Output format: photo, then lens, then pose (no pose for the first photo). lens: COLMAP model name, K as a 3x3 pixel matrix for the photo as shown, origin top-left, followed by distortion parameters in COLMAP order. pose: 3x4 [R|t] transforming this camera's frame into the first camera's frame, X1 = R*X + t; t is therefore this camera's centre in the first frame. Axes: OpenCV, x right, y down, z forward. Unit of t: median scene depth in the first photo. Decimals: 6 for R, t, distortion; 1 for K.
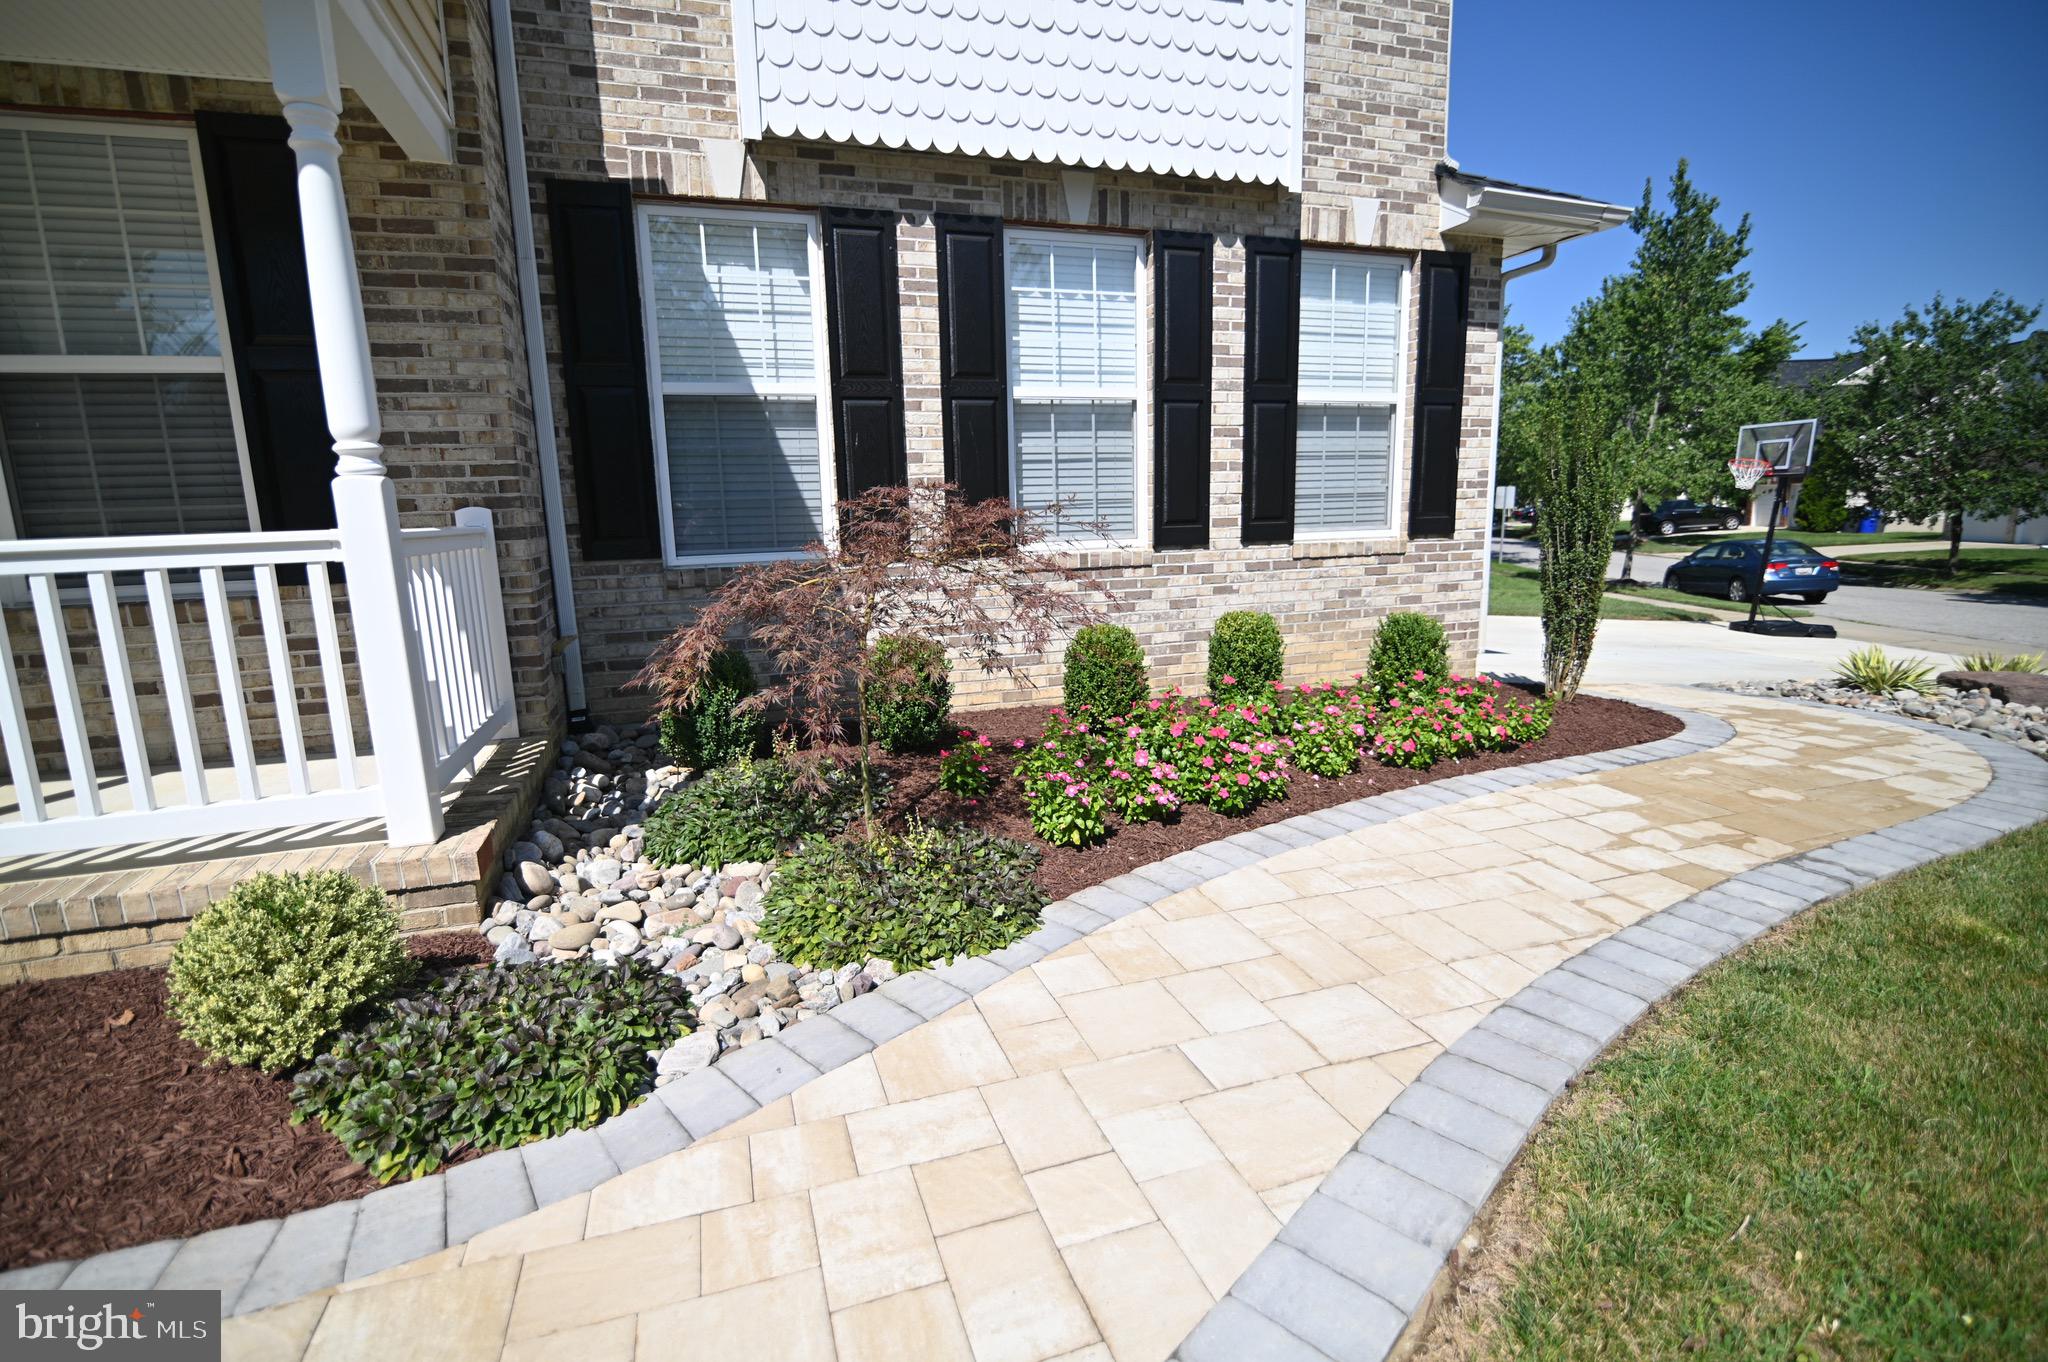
lens RADIAL K [[936.5, 0, 1016.1], [0, 936.5, 686.8], [0, 0, 1]] dist [-0.020639, 0.000580]
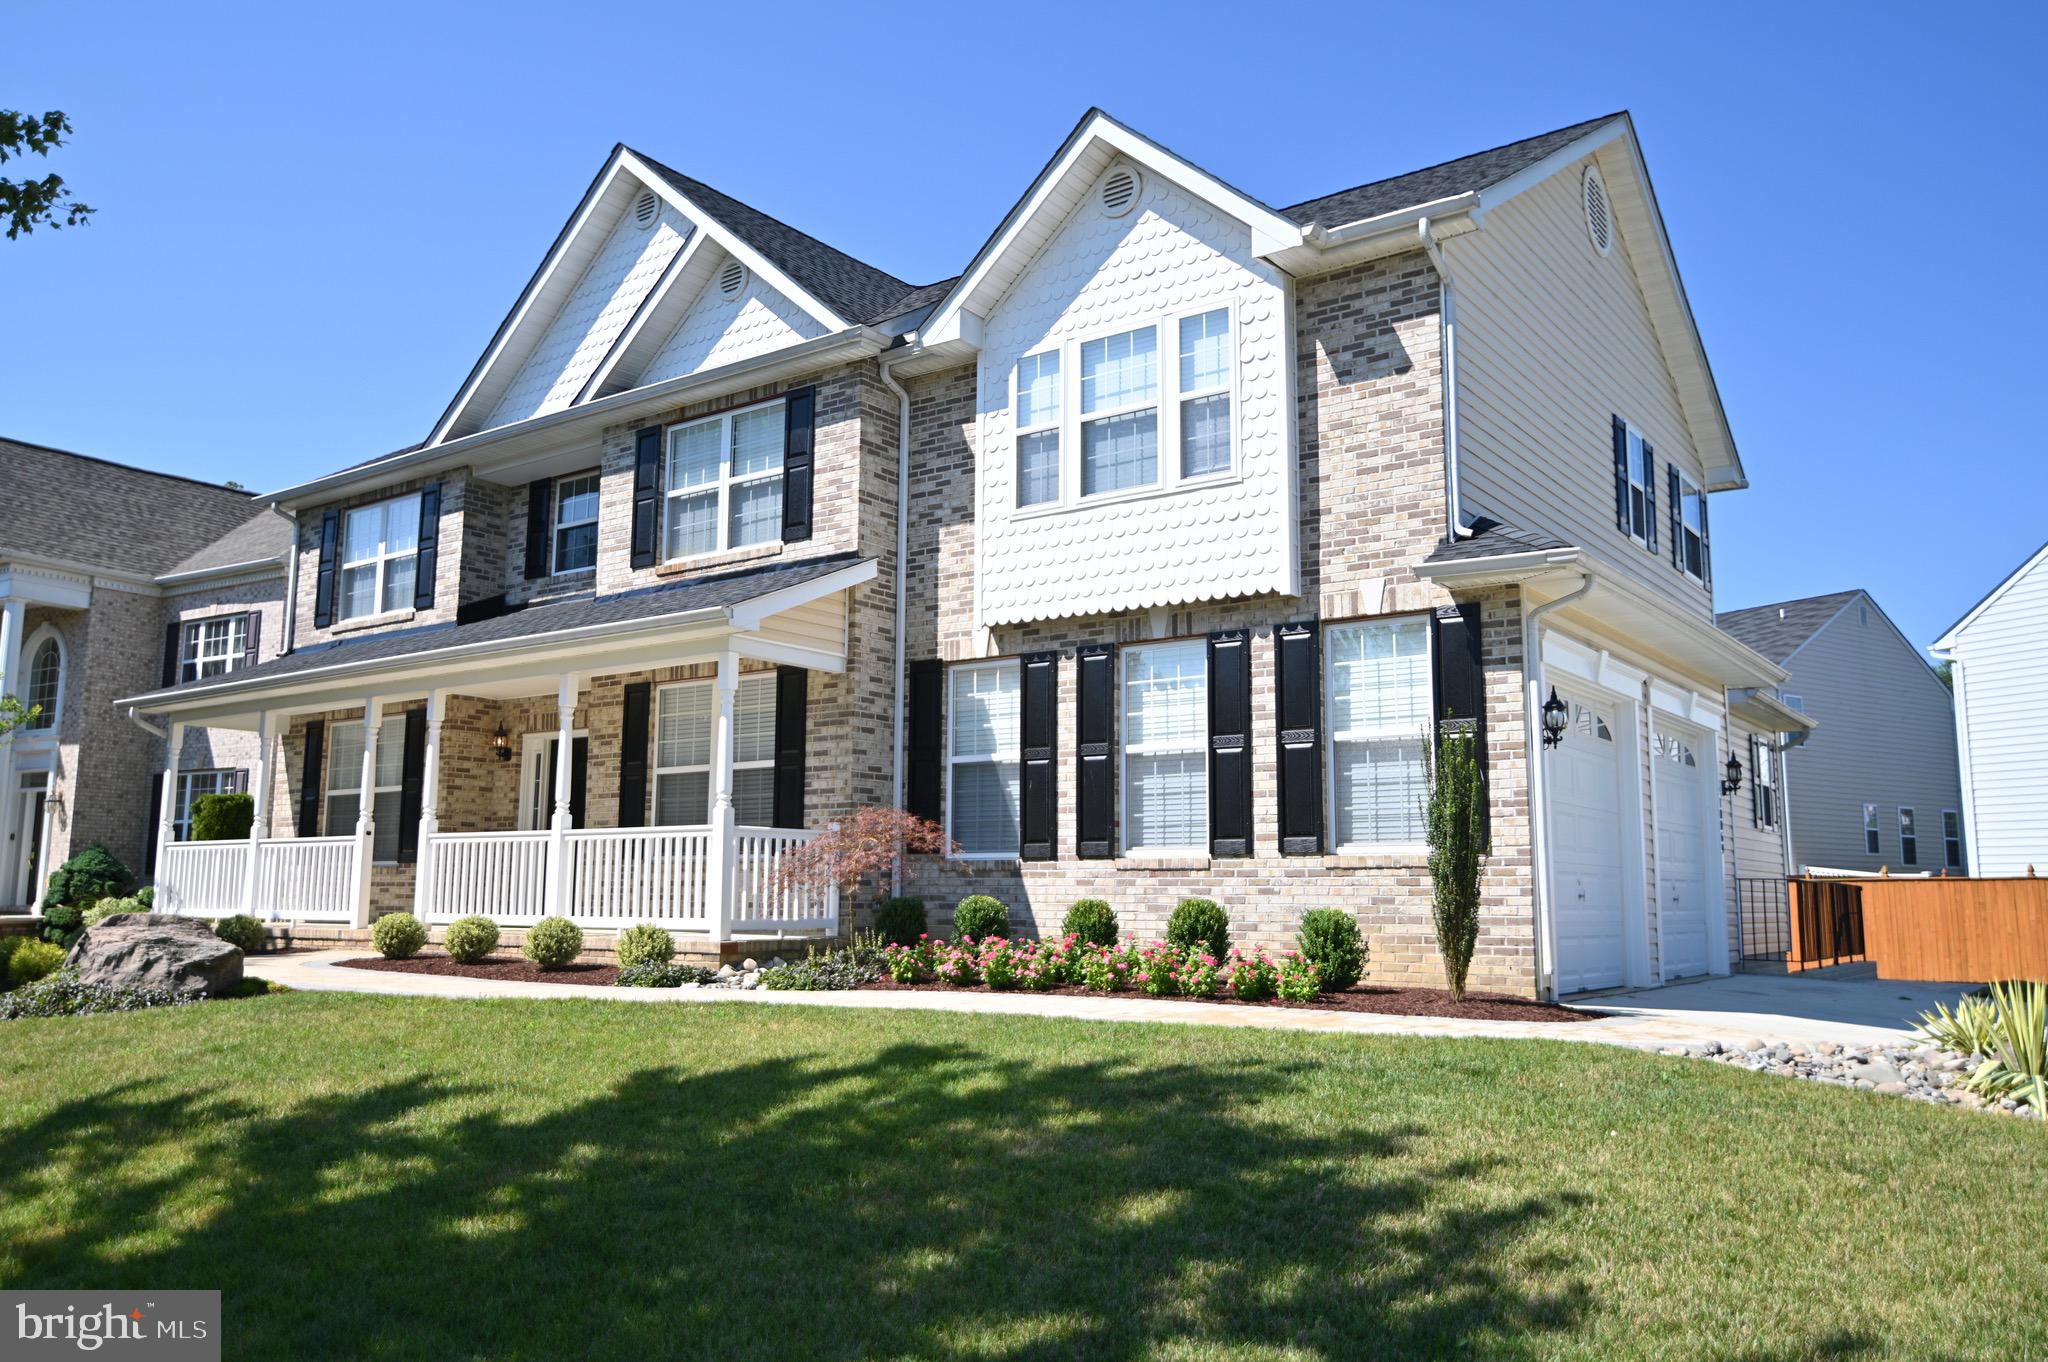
lens RADIAL K [[1533.1, 0, 1024.0], [0, 1533.1, 681.0], [0, 0, 1]] dist [0.001227, 0.001701]
pose [[0.581096, -0.085279, -0.809355, 1.777429], [-0.171637, 0.959285, -0.224307, 0.146165], [0.795530, 0.269260, 0.542799, -0.453287]]
